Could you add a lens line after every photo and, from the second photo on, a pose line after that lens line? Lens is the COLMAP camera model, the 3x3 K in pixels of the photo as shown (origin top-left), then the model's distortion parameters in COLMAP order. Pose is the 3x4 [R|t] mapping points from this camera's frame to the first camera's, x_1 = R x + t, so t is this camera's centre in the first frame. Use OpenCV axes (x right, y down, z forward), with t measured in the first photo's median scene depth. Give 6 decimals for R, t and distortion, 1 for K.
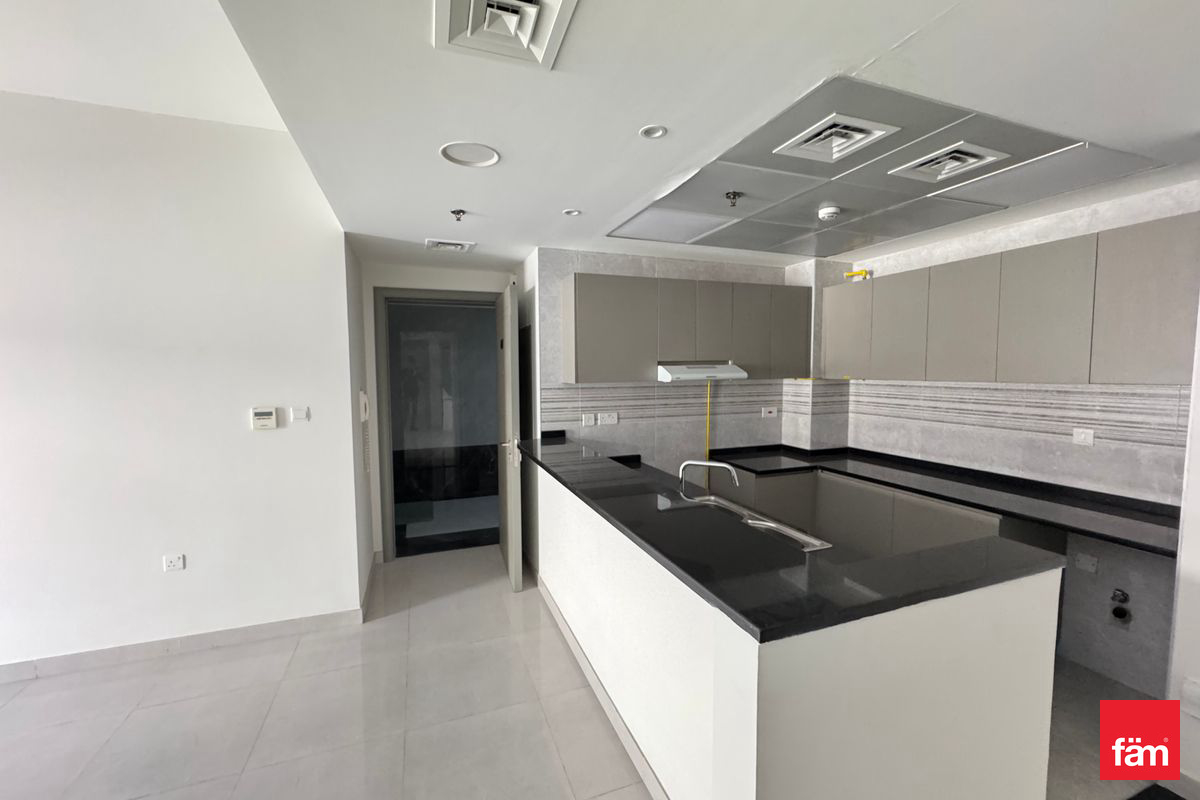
lens RADIAL K [[479.5, 0, 600.0], [0, 479.5, 400.0], [0, 0, 1]] dist [-0.001149, -0.000809]
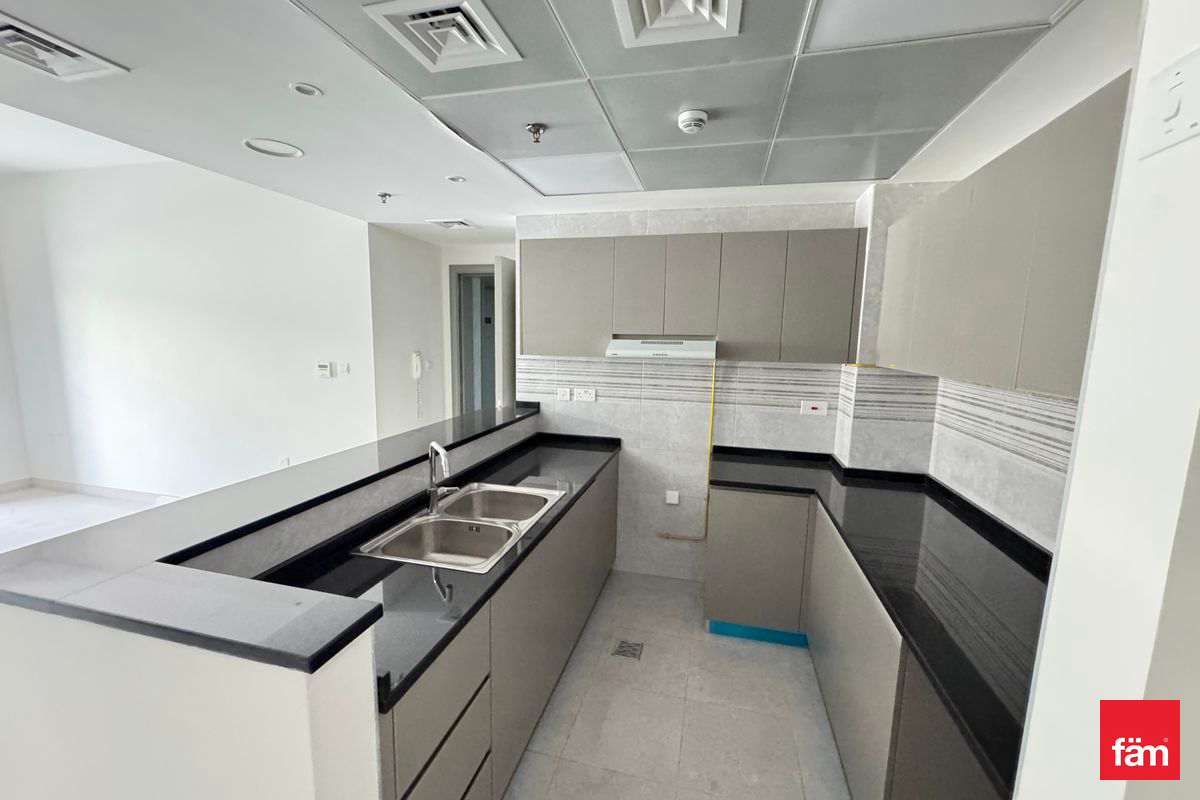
lens RADIAL K [[479.5, 0, 600.0], [0, 479.5, 400.0], [0, 0, 1]] dist [-0.001149, -0.000809]
pose [[0.824309, 0.098861, -0.557441, 0.540706], [-0.064869, 0.994644, 0.080474, -0.027277], [0.562411, -0.030175, 0.826307, 0.236703]]
